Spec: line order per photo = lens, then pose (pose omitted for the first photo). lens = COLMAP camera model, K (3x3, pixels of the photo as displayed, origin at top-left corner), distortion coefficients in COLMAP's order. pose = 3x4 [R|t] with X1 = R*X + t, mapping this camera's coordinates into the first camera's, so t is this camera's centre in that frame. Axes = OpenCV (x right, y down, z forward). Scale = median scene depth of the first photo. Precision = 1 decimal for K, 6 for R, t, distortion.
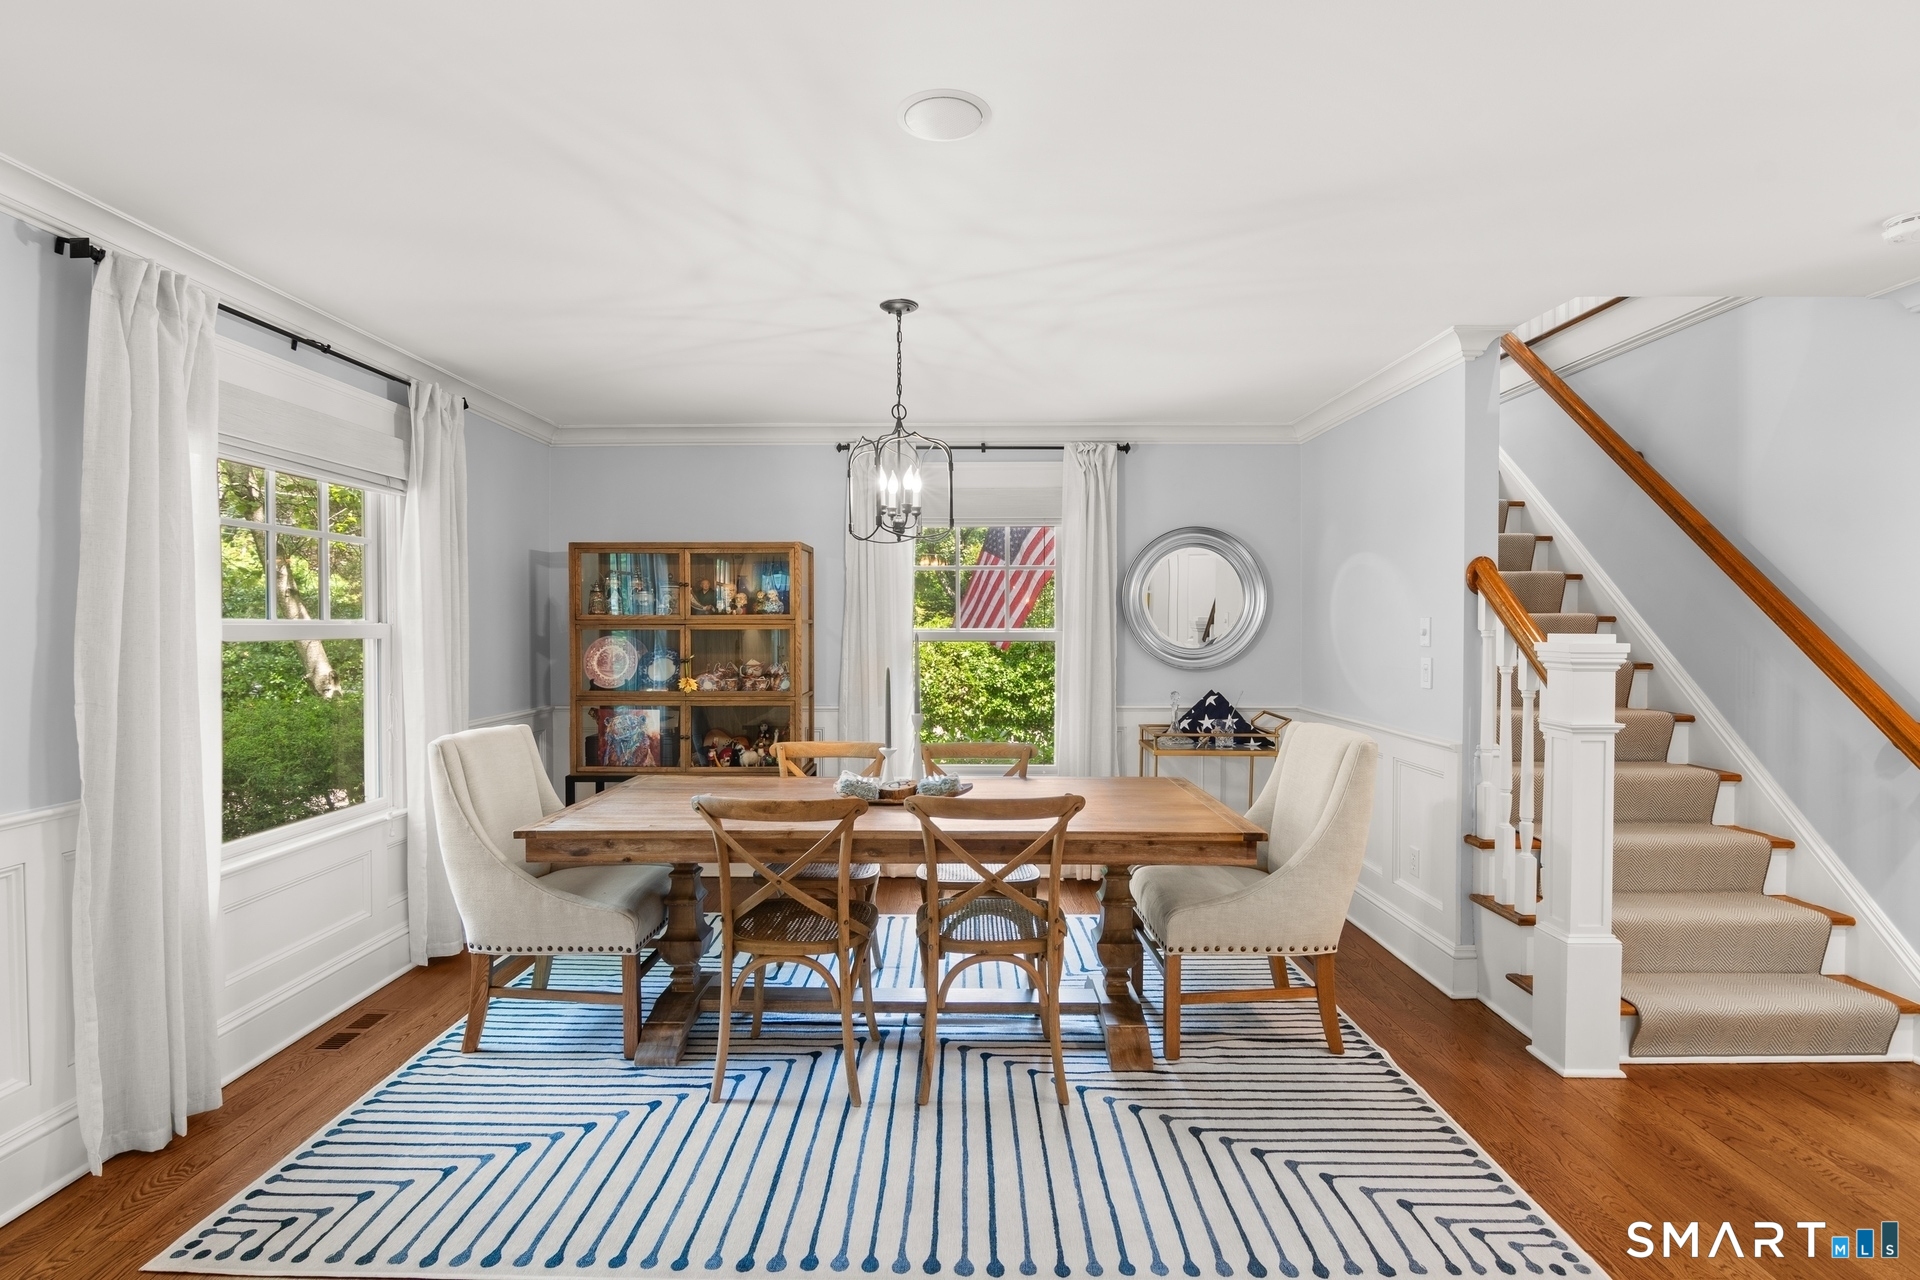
lens RADIAL K [[930.3, 0, 942.4], [0, 930.3, 636.5], [0, 0, 1]] dist [-0.015298, -0.002612]
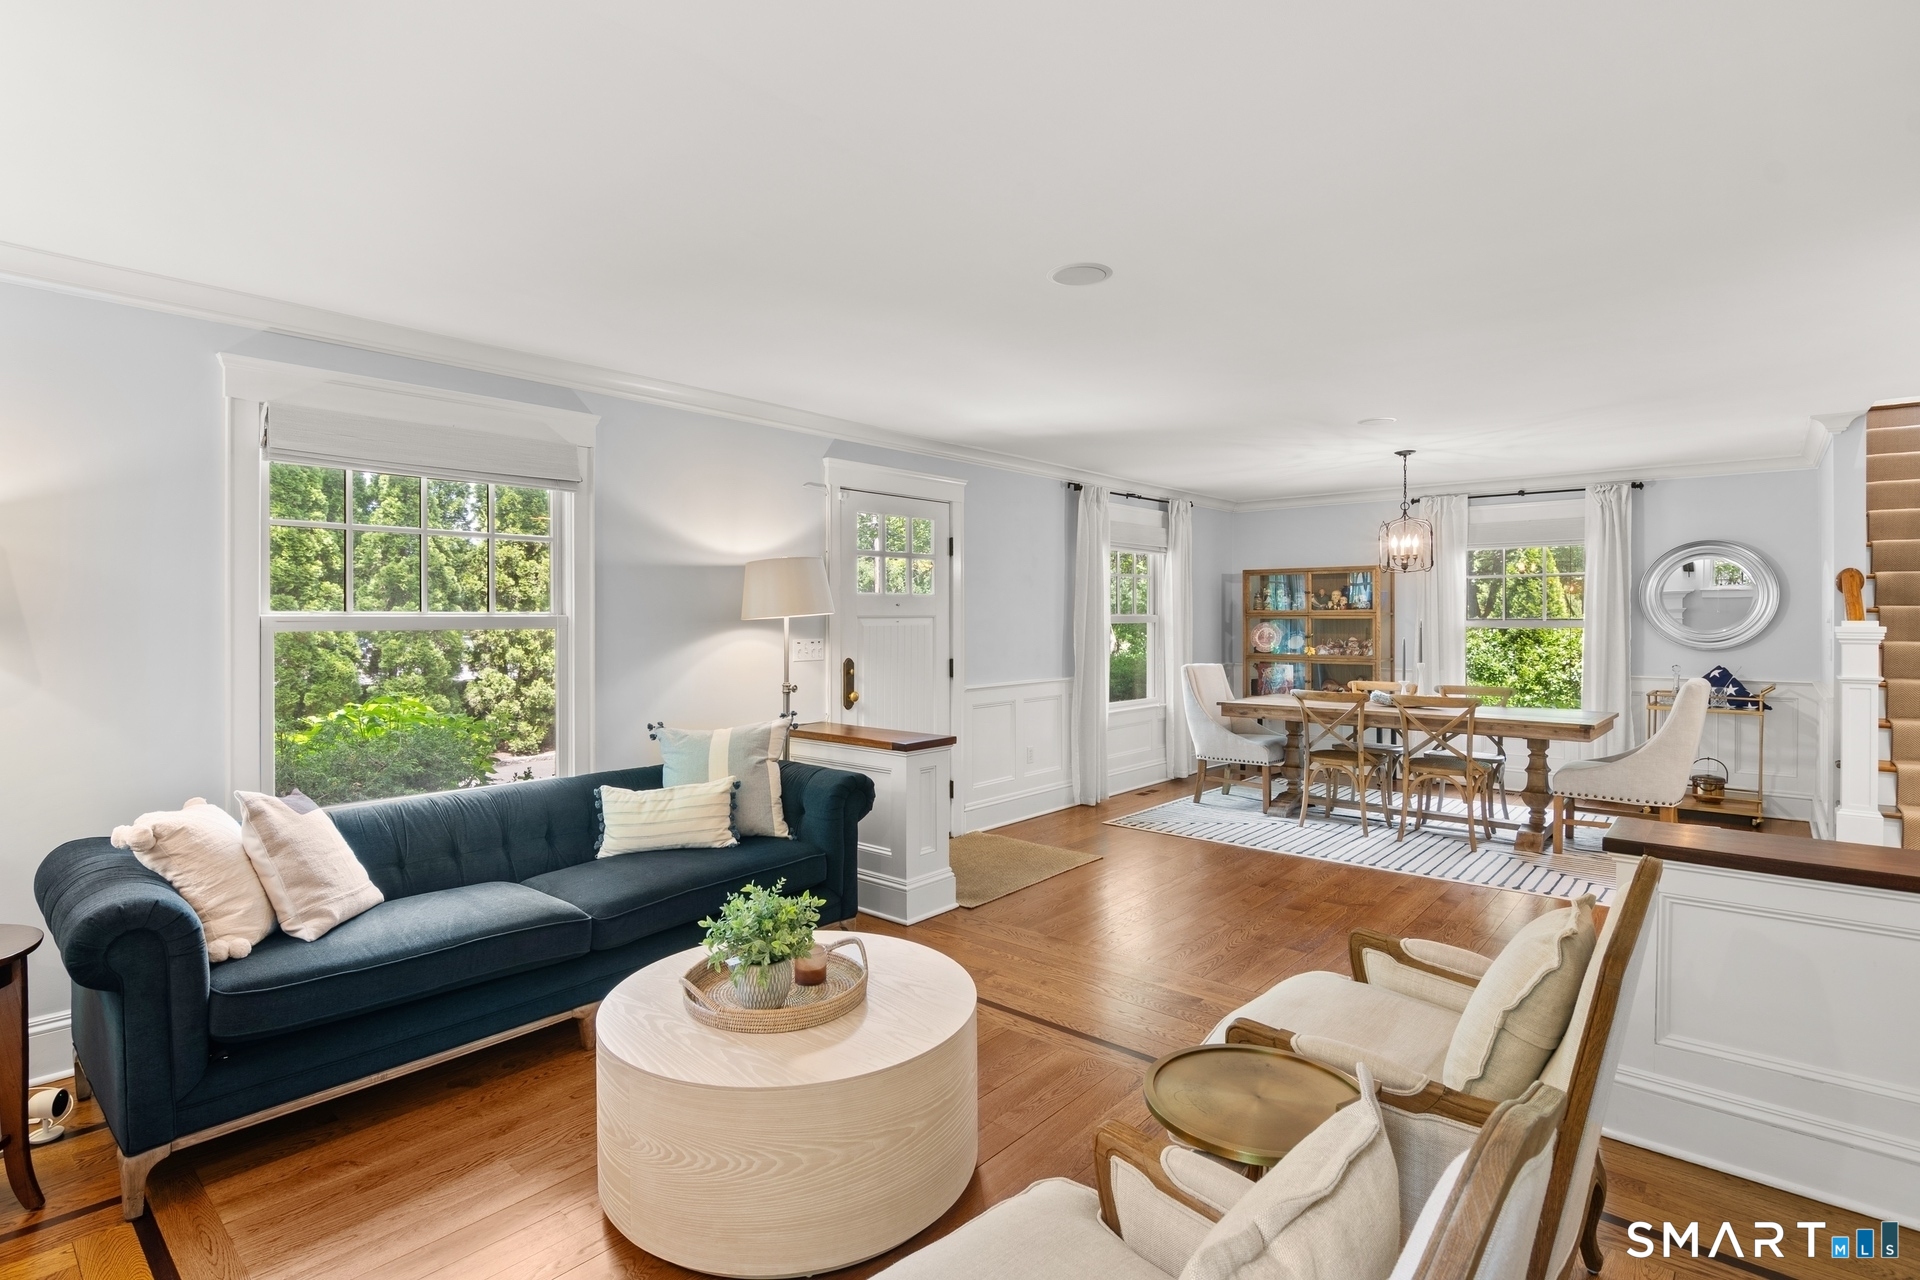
lens RADIAL K [[930.3, 0, 948.1], [0, 930.3, 628.1], [0, 0, 1]] dist [-0.015298, -0.002612]
pose [[0.766965, 0.006932, -0.641652, 0.355201], [-0.007231, 0.999972, 0.002159, 0.012469], [0.641648, 0.002984, 0.766993, -0.842321]]
